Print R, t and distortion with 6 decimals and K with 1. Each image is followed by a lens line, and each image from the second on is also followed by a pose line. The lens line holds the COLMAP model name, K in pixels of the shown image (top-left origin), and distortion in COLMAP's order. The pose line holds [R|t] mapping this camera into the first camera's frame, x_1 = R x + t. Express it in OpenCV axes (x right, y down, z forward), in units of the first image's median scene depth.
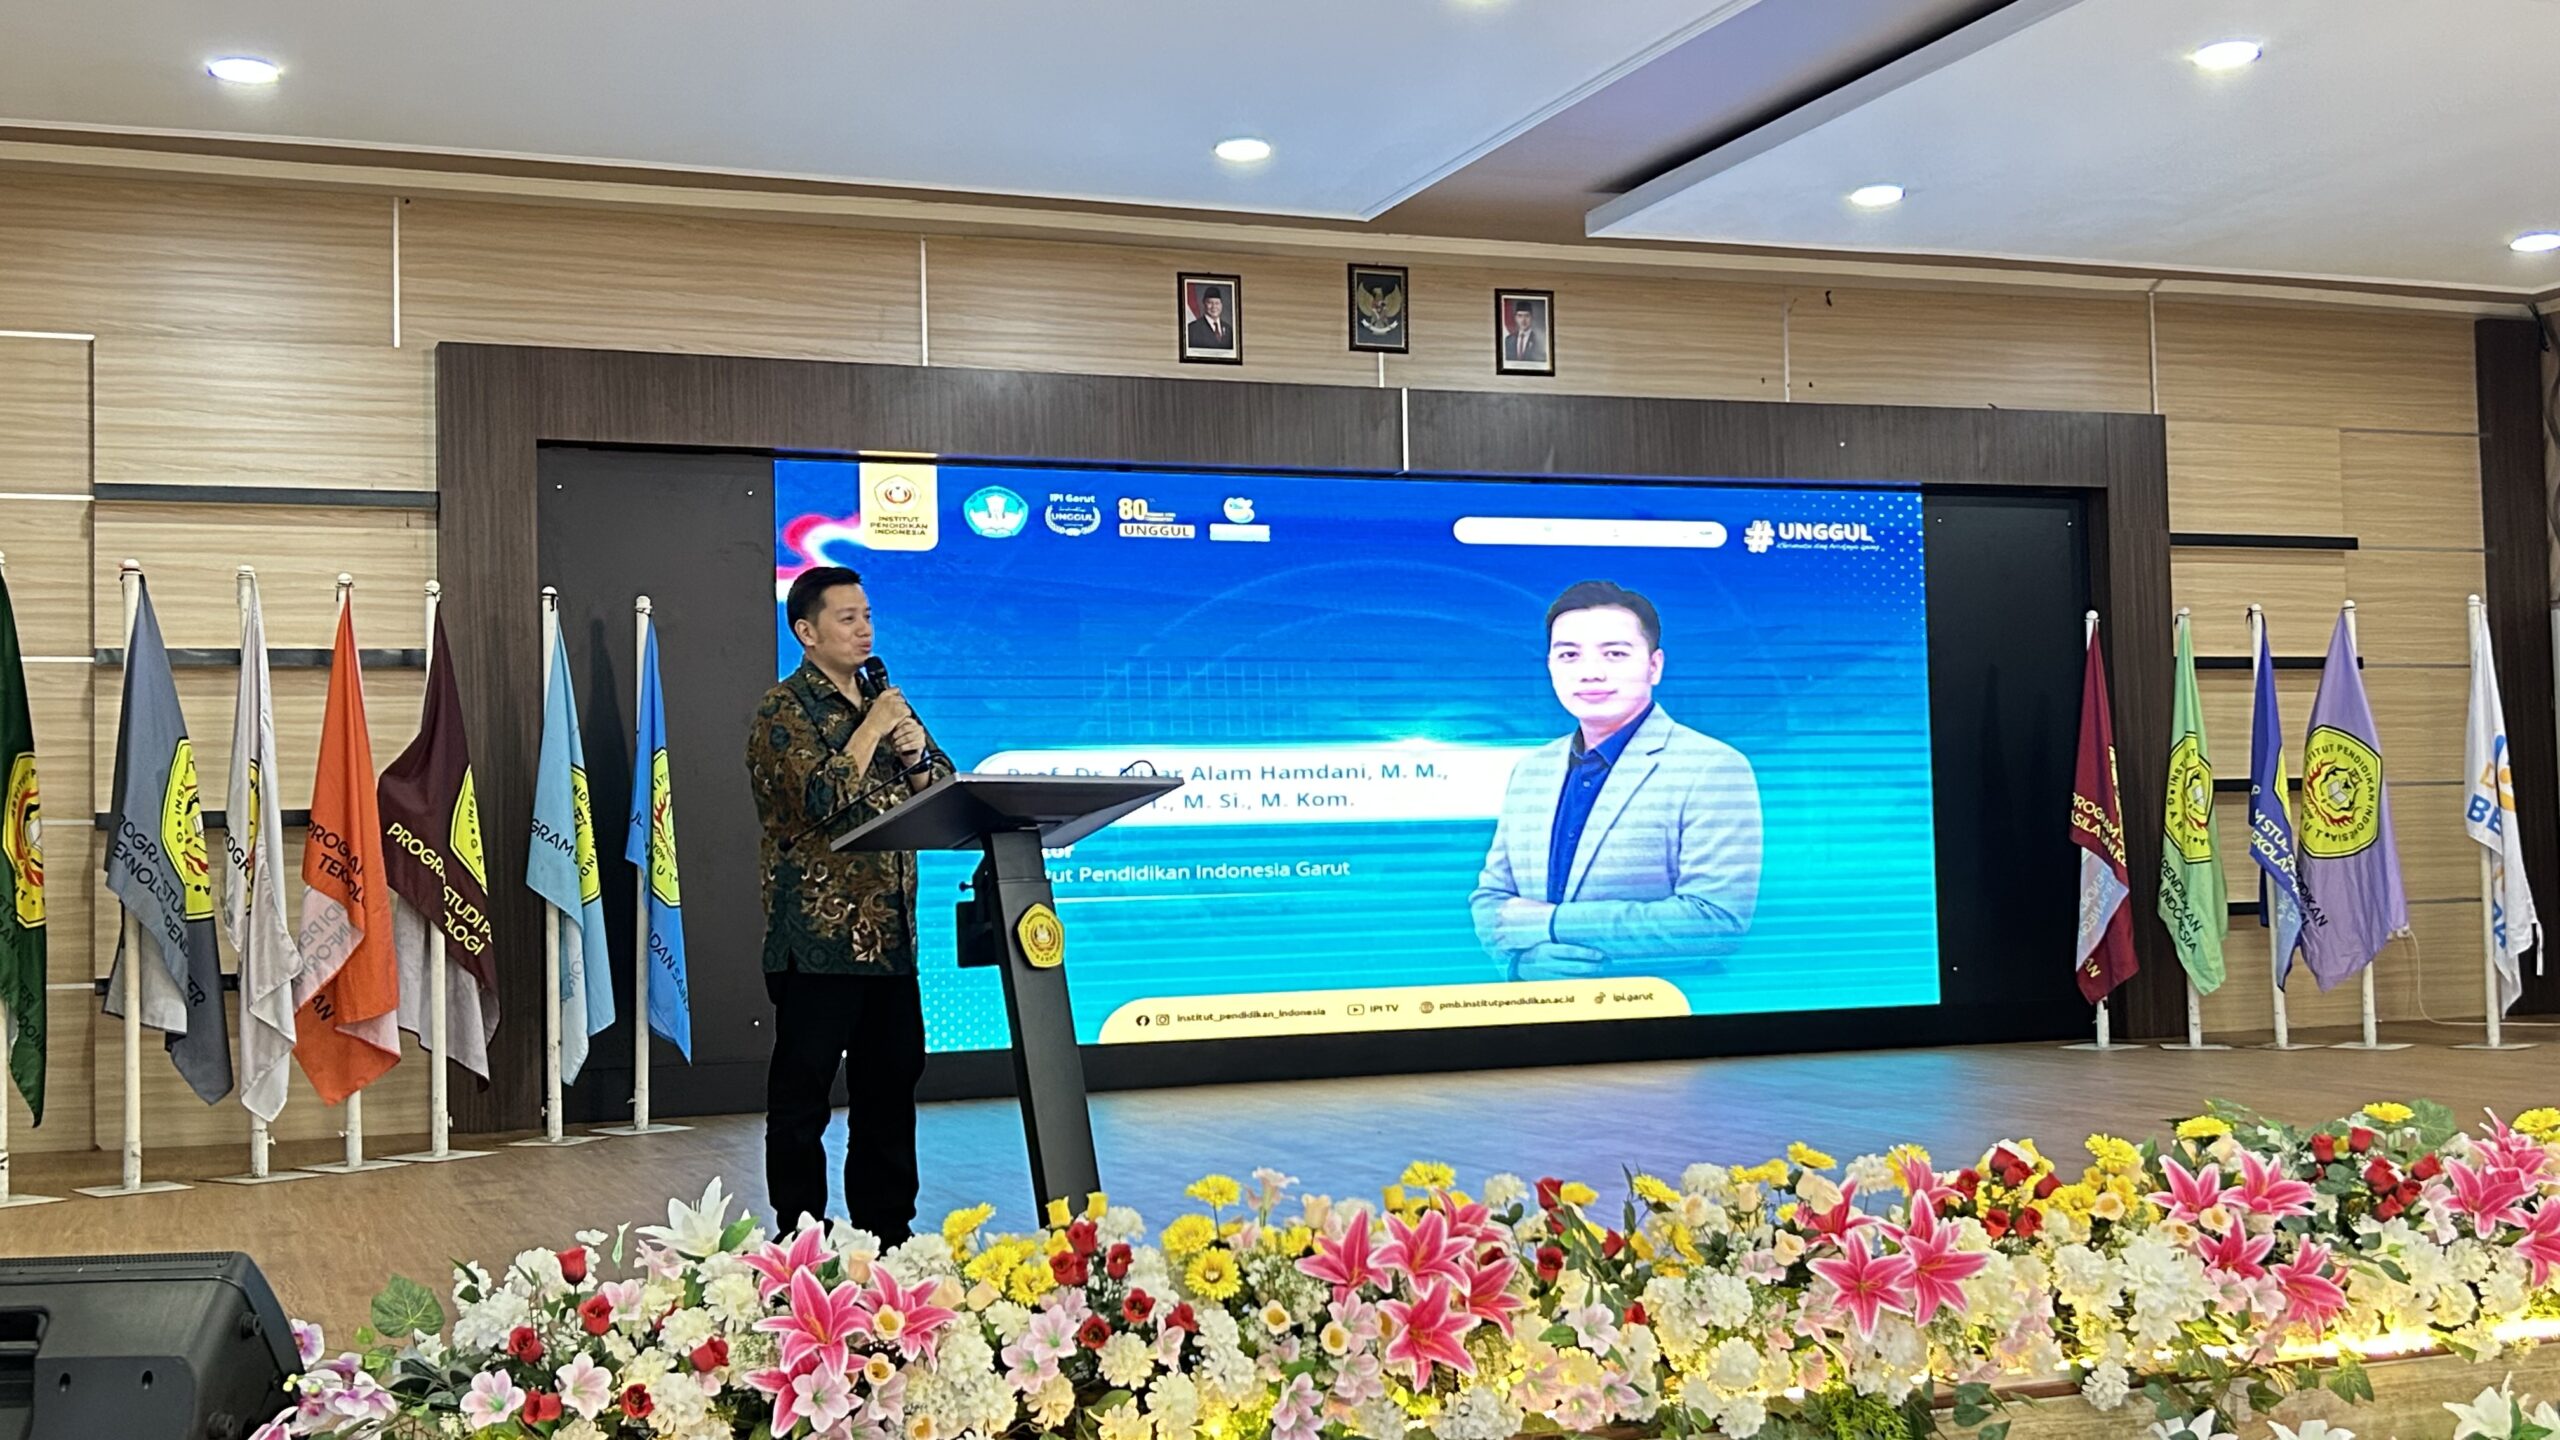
lens RADIAL K [[2788.0, 0, 1280.0], [0, 2788.0, 720.0], [0, 0, 1]] dist [0.169064, -0.543509]
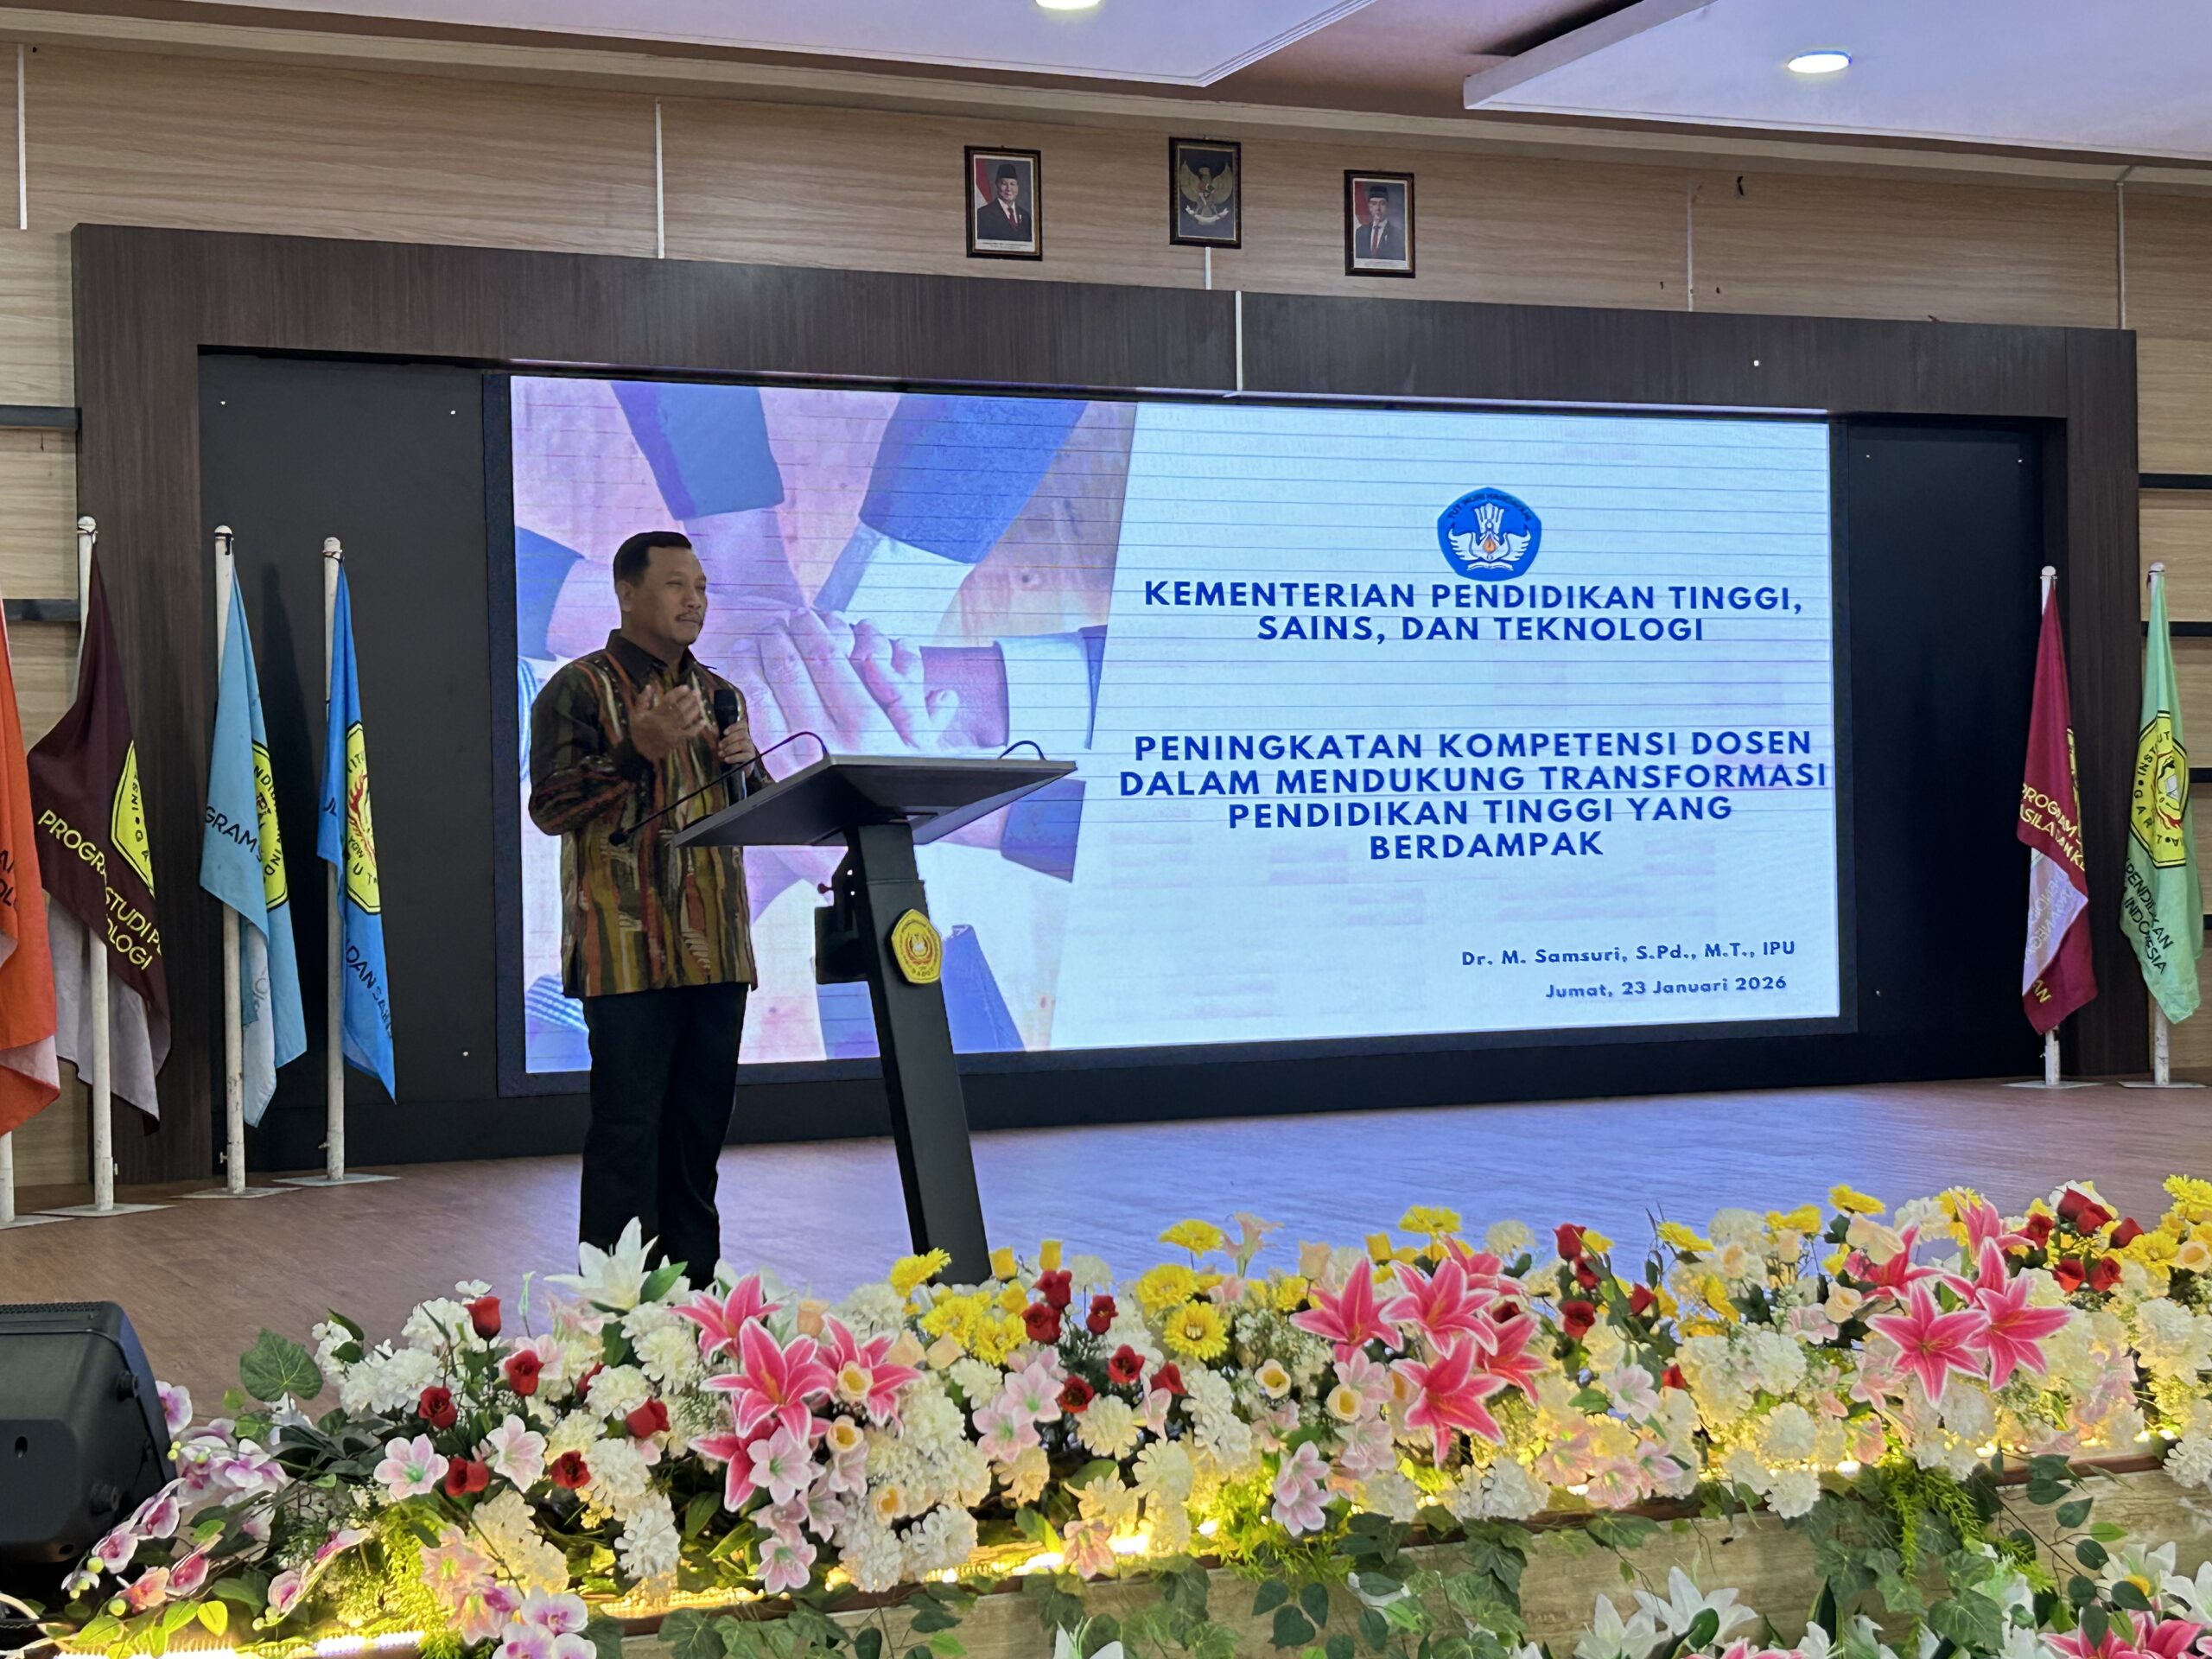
lens RADIAL K [[3434.9, 0, 1075.7], [0, 3434.9, 842.4], [0, 0, 1]] dist [0.180189, -0.604800]
pose [[0.999378, 0.003938, 0.035041, -0.090496], [-0.005464, 0.999035, 0.043571, -0.000266], [-0.034835, -0.043736, 0.998436, -0.055200]]
